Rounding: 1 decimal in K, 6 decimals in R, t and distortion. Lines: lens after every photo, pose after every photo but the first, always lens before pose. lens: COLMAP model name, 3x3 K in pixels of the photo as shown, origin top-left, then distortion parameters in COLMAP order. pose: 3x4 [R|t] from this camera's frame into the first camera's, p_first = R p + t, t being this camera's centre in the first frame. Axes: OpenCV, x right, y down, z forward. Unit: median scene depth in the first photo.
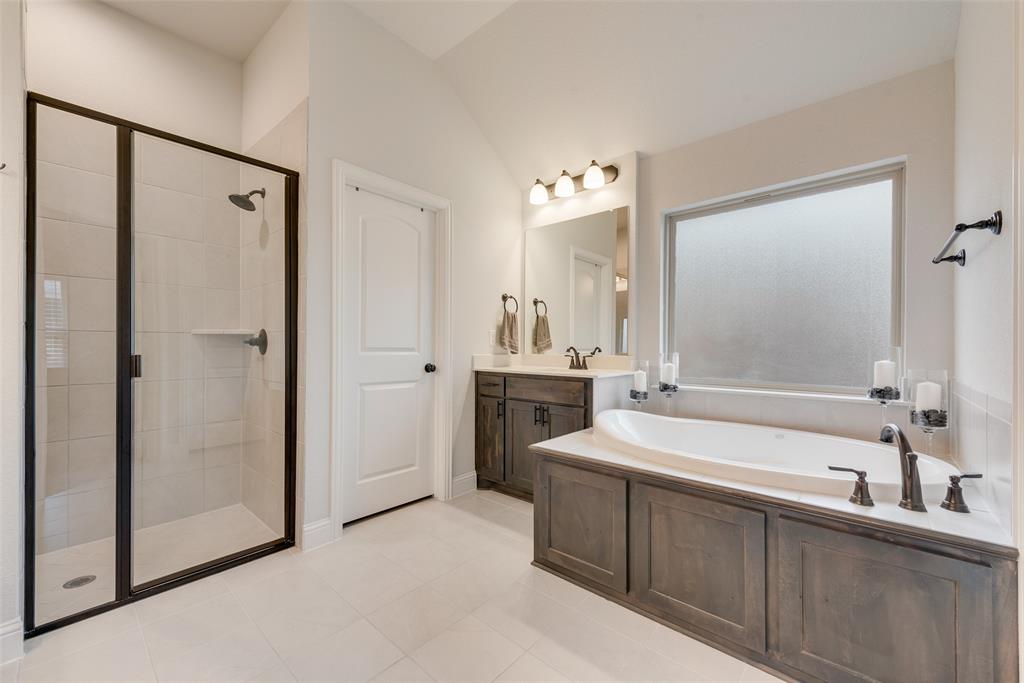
lens RADIAL K [[401.7, 0, 510.2], [0, 401.7, 346.4], [0, 0, 1]] dist [0.010285, -0.000603]
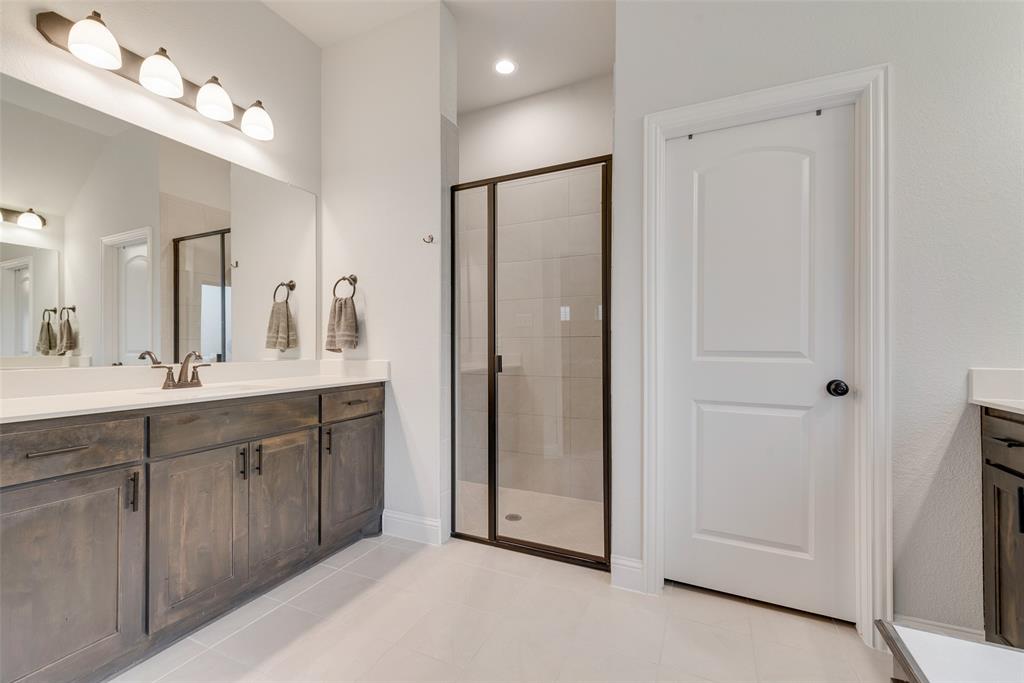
lens RADIAL K [[452.5, 0, 509.9], [0, 452.5, 344.6], [0, 0, 1]] dist [0.016464, 0.000003]
pose [[0.266565, -0.007934, -0.963784, 0.408878], [-0.000454, 0.999965, -0.008357, -0.001559], [0.963817, 0.002665, 0.266552, 0.558547]]
